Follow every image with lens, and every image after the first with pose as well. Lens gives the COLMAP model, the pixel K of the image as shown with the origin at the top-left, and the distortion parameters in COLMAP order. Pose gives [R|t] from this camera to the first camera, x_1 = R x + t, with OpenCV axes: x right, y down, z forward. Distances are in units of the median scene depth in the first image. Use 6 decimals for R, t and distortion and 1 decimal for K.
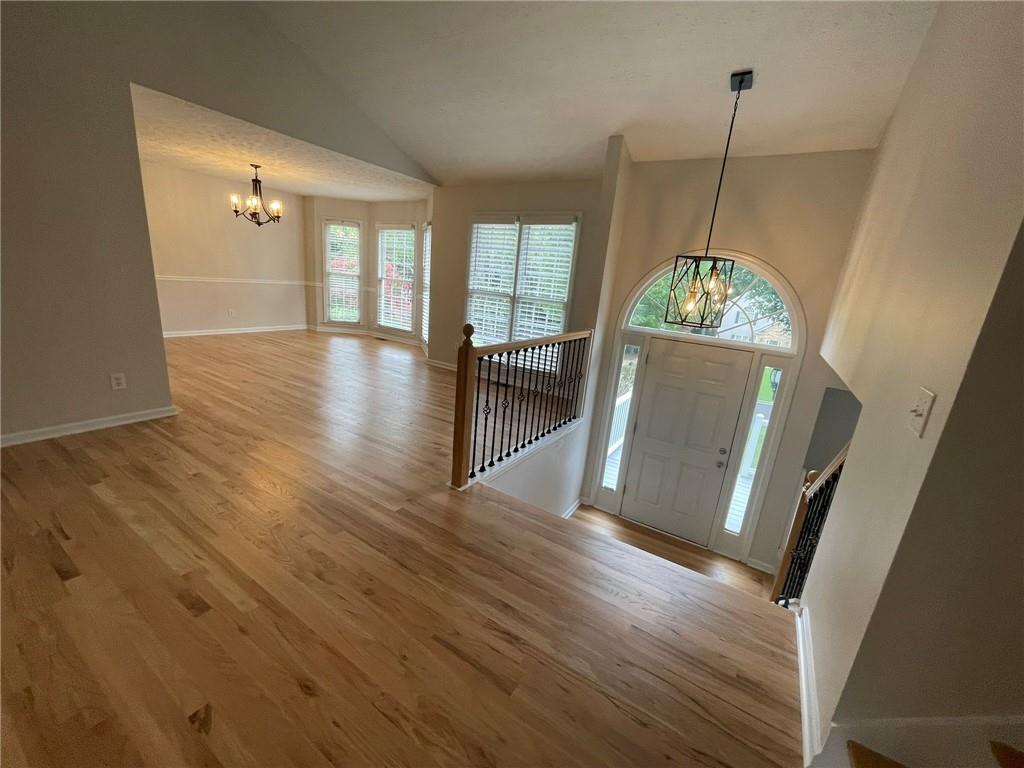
lens RADIAL K [[416.3, 0, 505.4], [0, 416.3, 386.0], [0, 0, 1]] dist [0.008047, 0.000027]
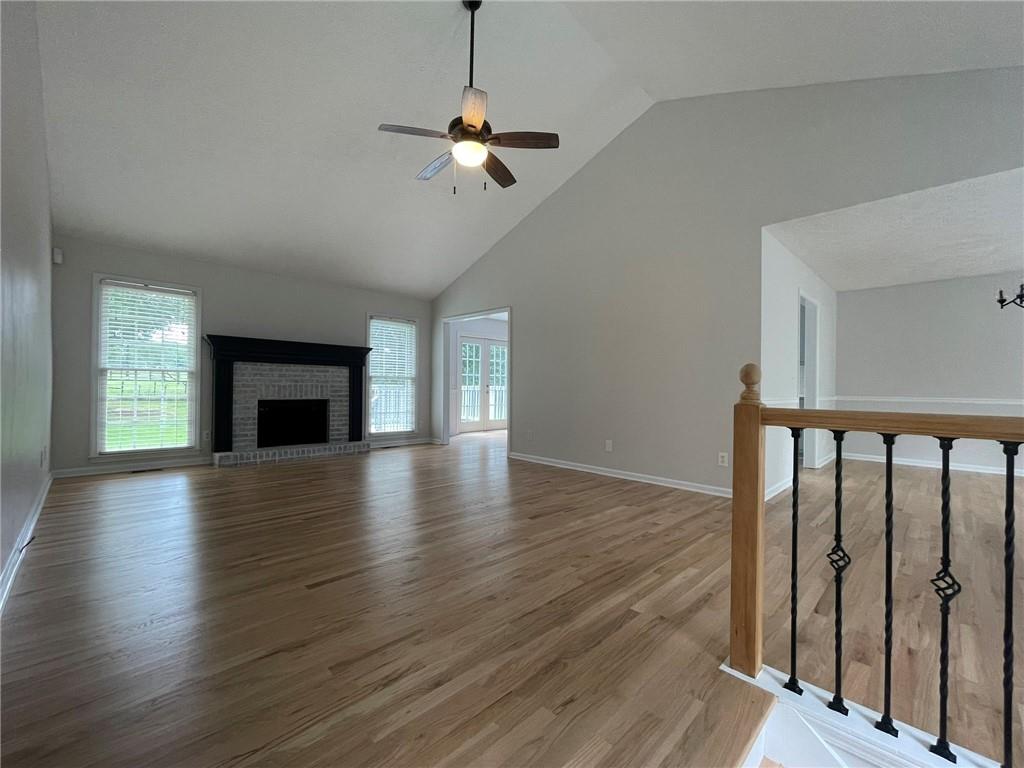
lens RADIAL K [[416.3, 0, 504.9], [0, 416.3, 385.7], [0, 0, 1]] dist [0.008047, 0.000027]
pose [[-0.213403, -0.092038, -0.972619, 0.625676], [-0.274284, 0.961156, -0.030772, -0.008391], [0.937671, 0.260207, -0.230358, 0.930205]]
